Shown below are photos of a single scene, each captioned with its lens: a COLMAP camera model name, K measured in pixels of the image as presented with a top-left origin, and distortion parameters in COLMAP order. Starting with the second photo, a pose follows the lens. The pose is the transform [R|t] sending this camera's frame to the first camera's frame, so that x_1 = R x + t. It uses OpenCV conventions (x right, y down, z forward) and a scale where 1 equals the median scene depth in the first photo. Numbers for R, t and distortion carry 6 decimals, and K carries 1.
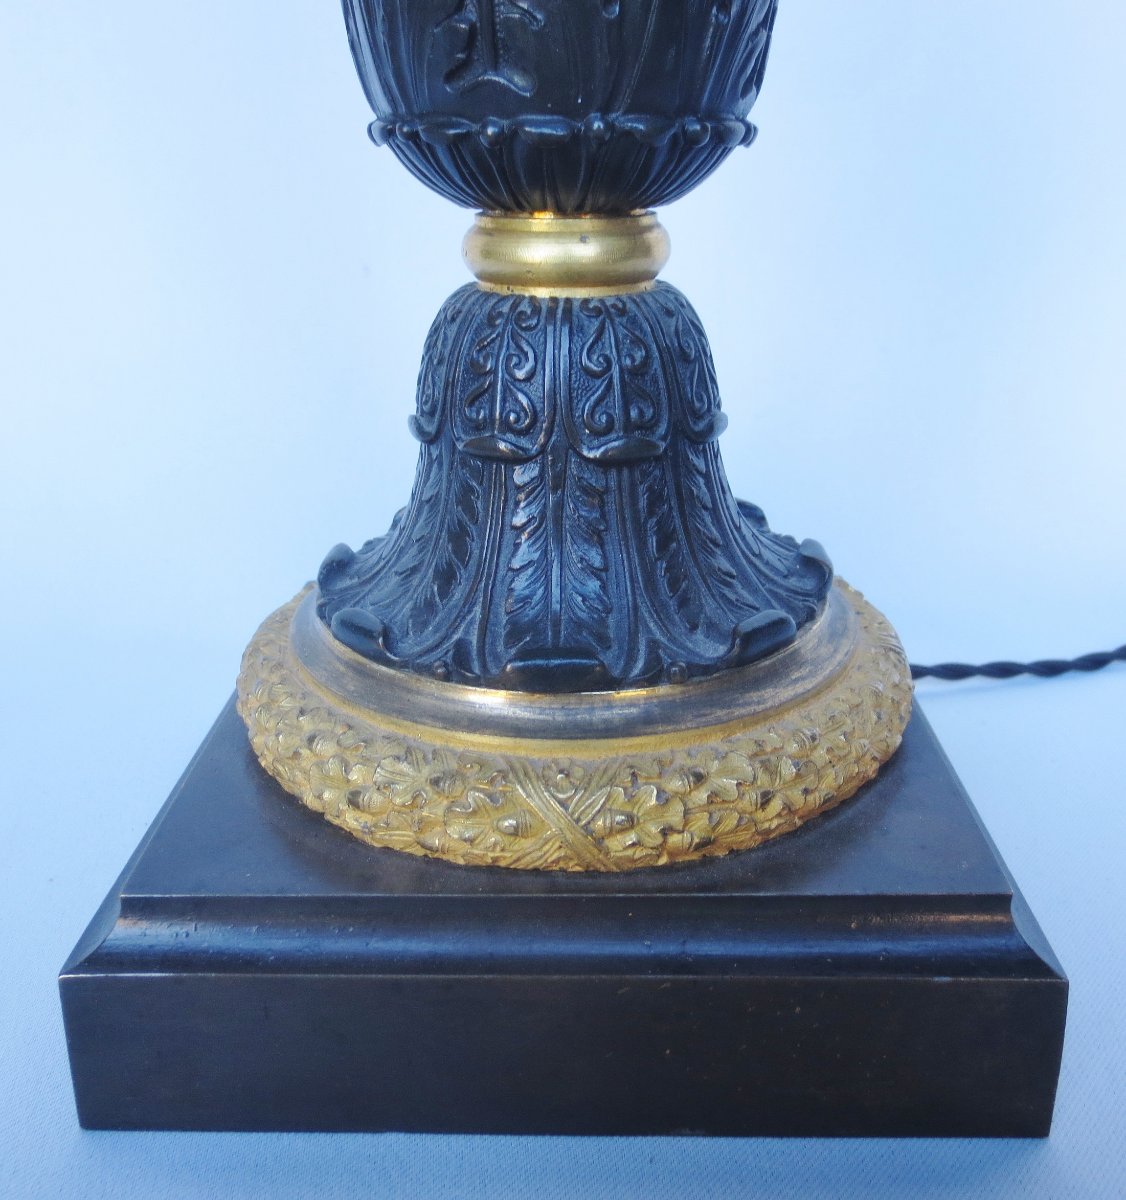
lens RADIAL K [[1227.1, 0, 566.2], [0, 1227.1, 627.5], [0, 0, 1]] dist [-0.019078, 0.000000]
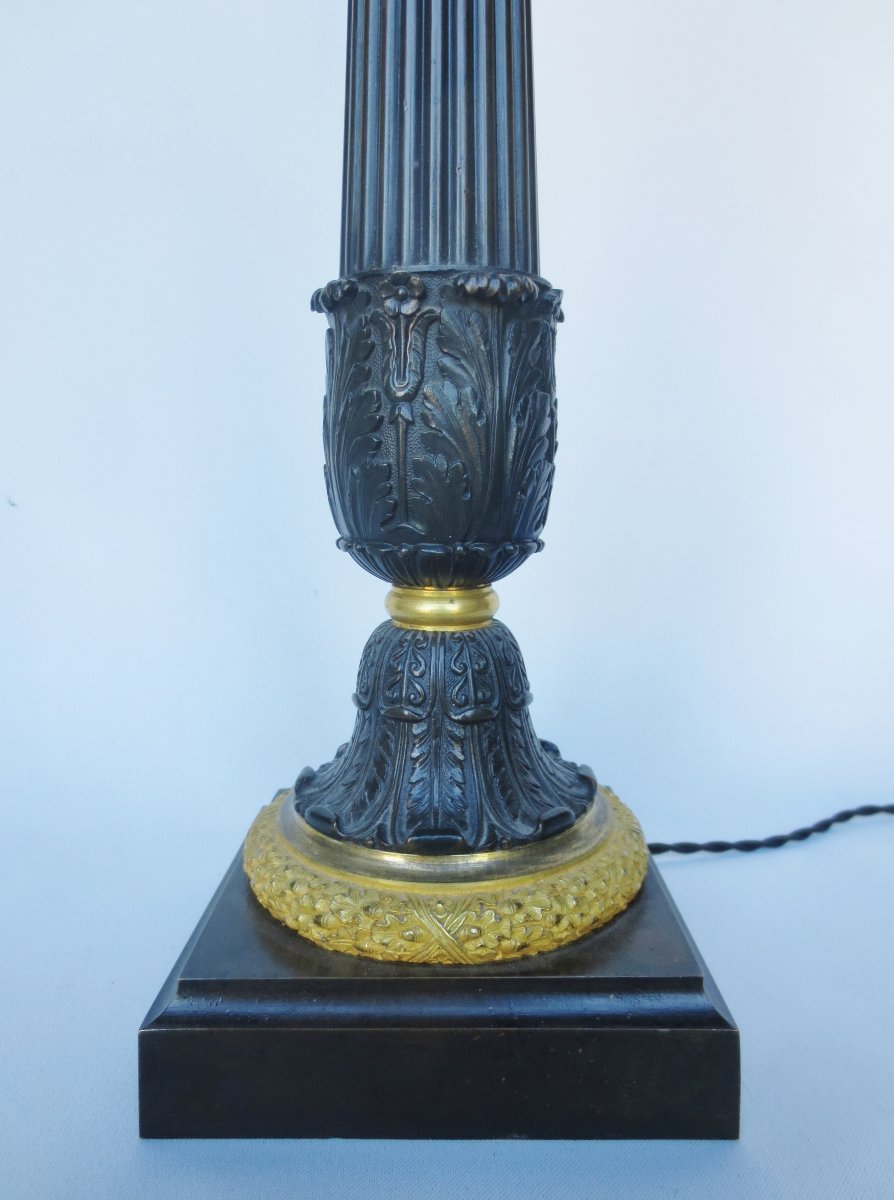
lens RADIAL K [[889.9, 0, 446.1], [0, 889.9, 594.3], [0, 0, 1]] dist [-0.024673, 0.020919]
pose [[0.999921, 0.003537, 0.012060, -0.010501], [-0.000410, 0.968247, -0.249995, 0.009265], [-0.012561, 0.249970, 0.968172, -0.301834]]
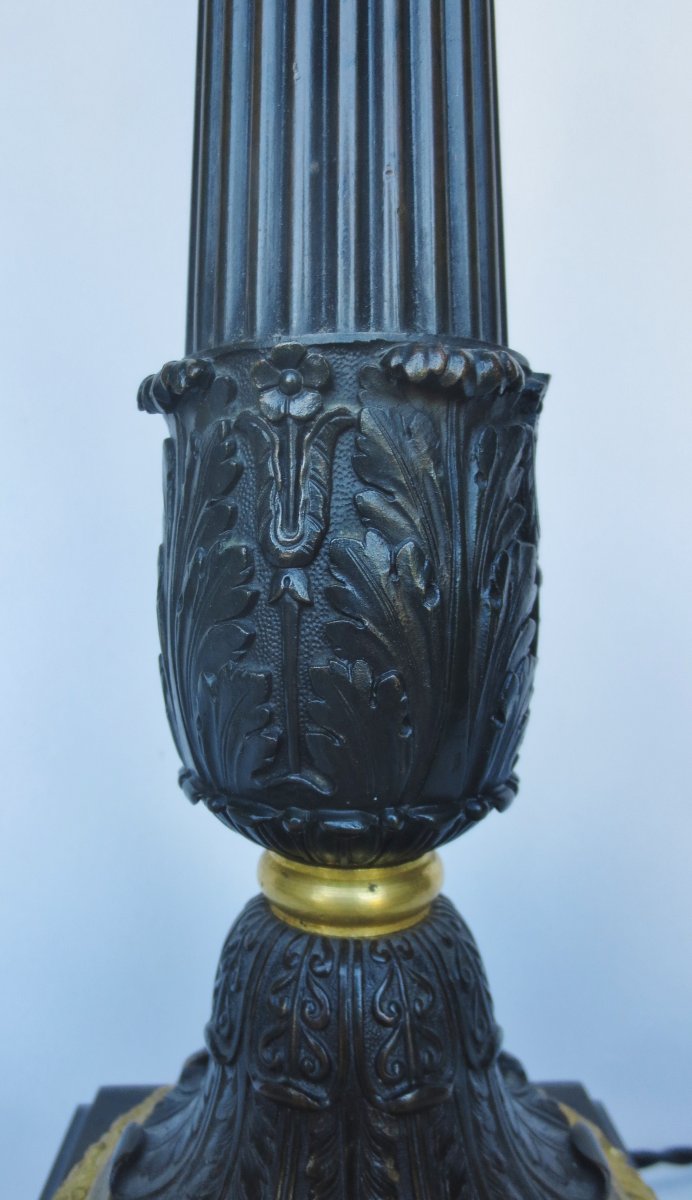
lens RADIAL K [[890.1, 0, 301.4], [0, 890.1, 599.2], [0, 0, 1]] dist [-0.023872, 0.022776]
pose [[0.999980, -0.001100, 0.006305, -0.053252], [0.003136, 0.942955, -0.332906, -0.292374], [-0.005579, 0.332919, 0.942939, 0.159905]]
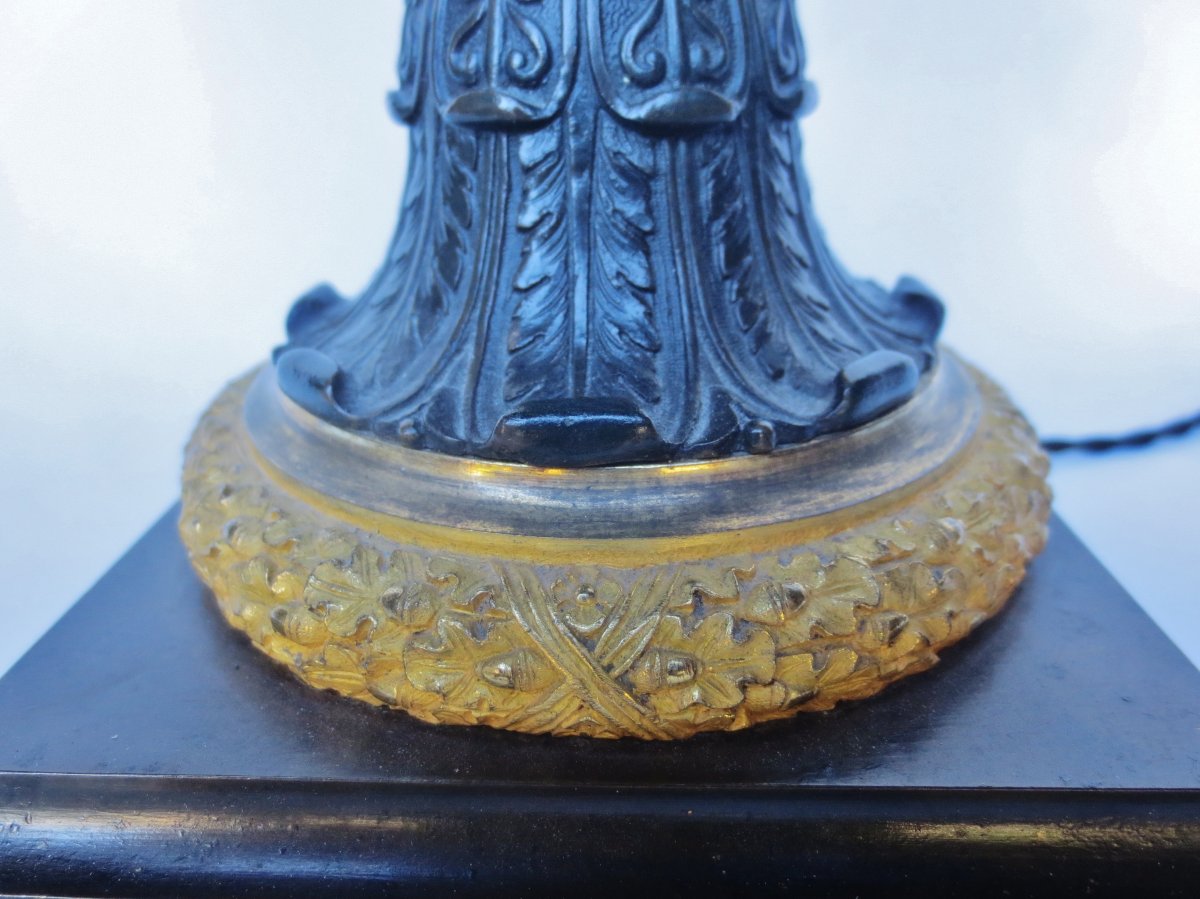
lens RADIAL K [[889.9, 0, 596.9], [0, 889.9, 446.7], [0, 0, 1]] dist [-0.024673, 0.020919]
pose [[0.999863, 0.004789, -0.015850, 0.009275], [-0.004330, 0.999574, 0.028862, 0.027684], [0.015982, -0.028790, 0.999458, 0.502159]]
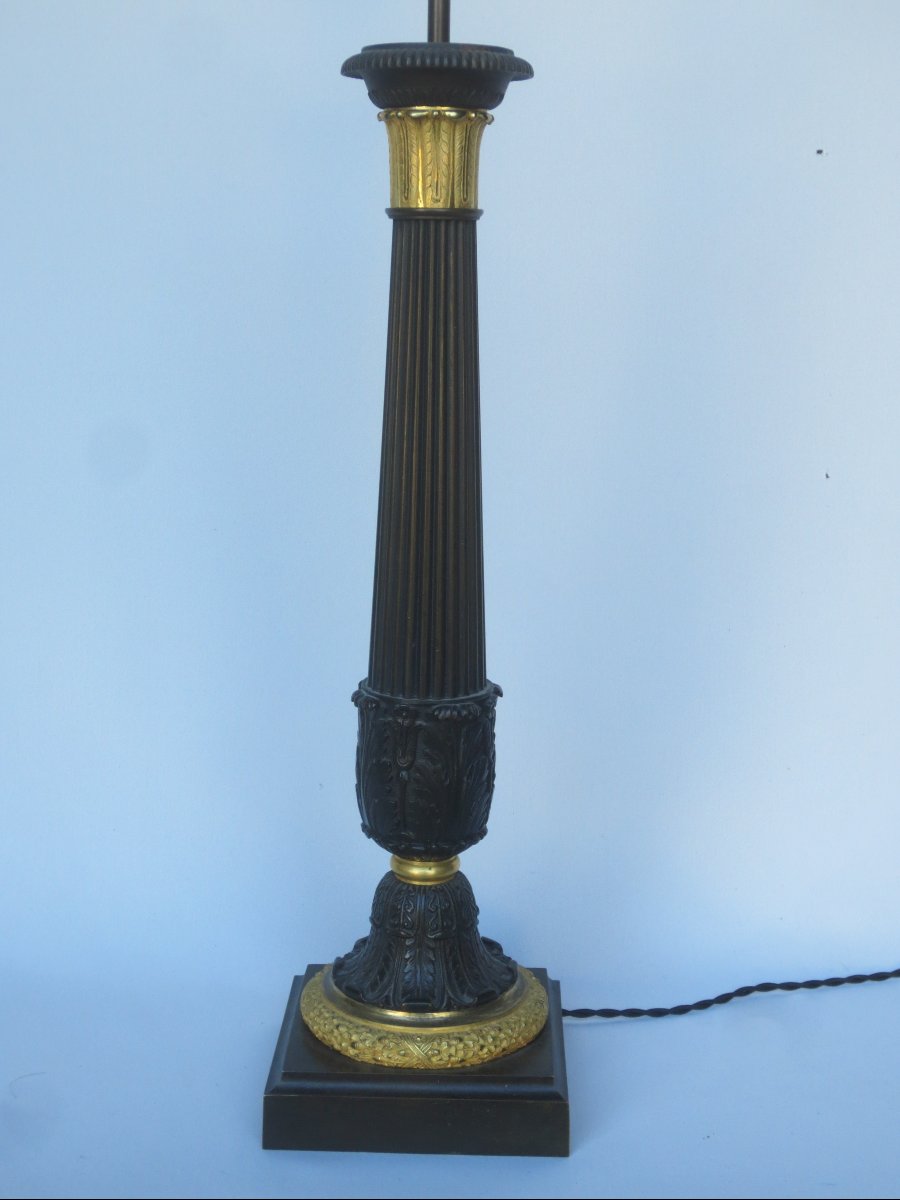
lens RADIAL K [[1825.0, 0, 458.2], [0, 1825.0, 603.1], [0, 0, 1]] dist [-0.152326, 0.000000]
pose [[0.999670, 0.025337, 0.004191, 0.049030], [-0.024053, 0.980907, -0.192985, -0.082902], [-0.009001, 0.192820, 0.981193, -3.695669]]
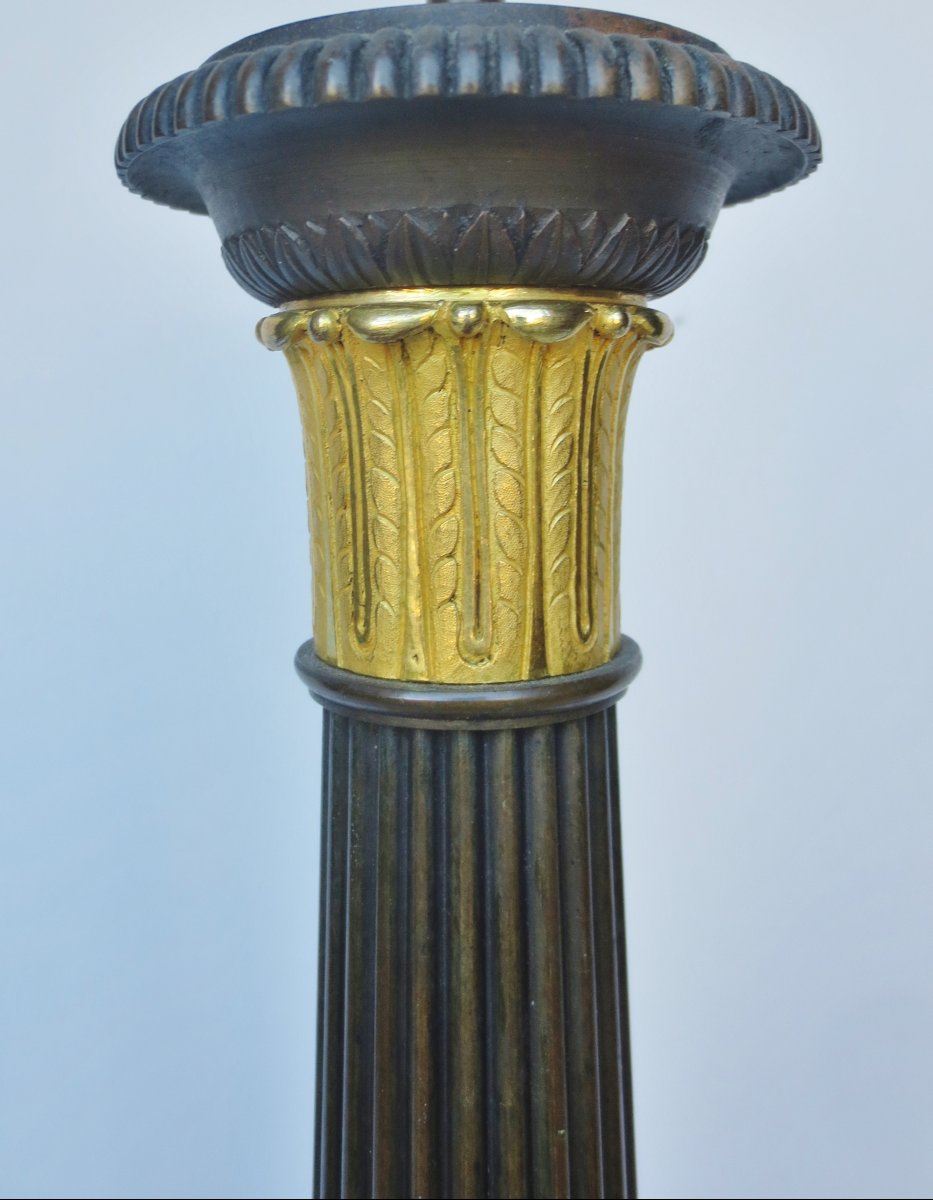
lens RADIAL K [[1292.7, 0, 463.9], [0, 1292.7, 592.5], [0, 0, 1]] dist [-0.091999, 0.000000]
pose [[0.999971, -0.000992, -0.007536, -0.010836], [-0.000822, 0.971512, -0.236990, -1.690493], [0.007557, 0.236989, 0.971483, -0.454381]]
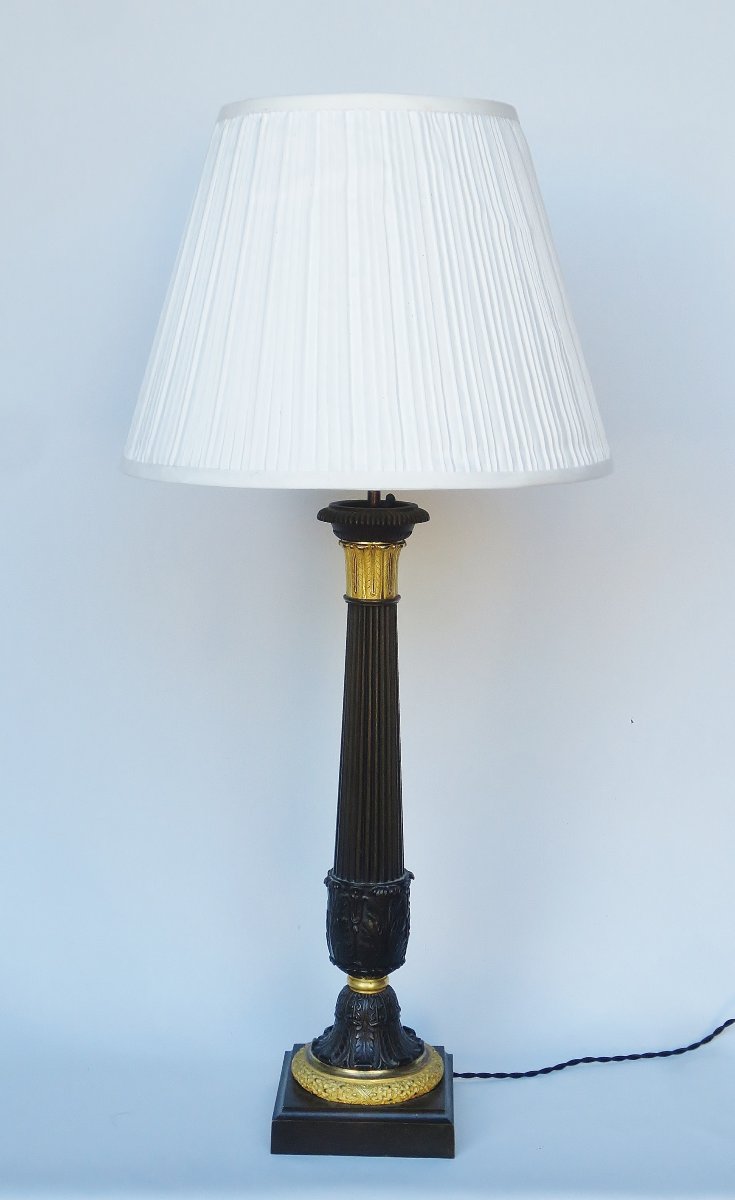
lens RADIAL K [[1827.5, 0, 363.7], [0, 1827.5, 602.3], [0, 0, 1]] dist [-0.099845, 0.000000]
pose [[0.999656, 0.021241, -0.015416, 0.067779], [-0.024392, 0.968716, -0.246971, 0.027746], [0.009688, 0.247262, 0.968900, -6.889591]]
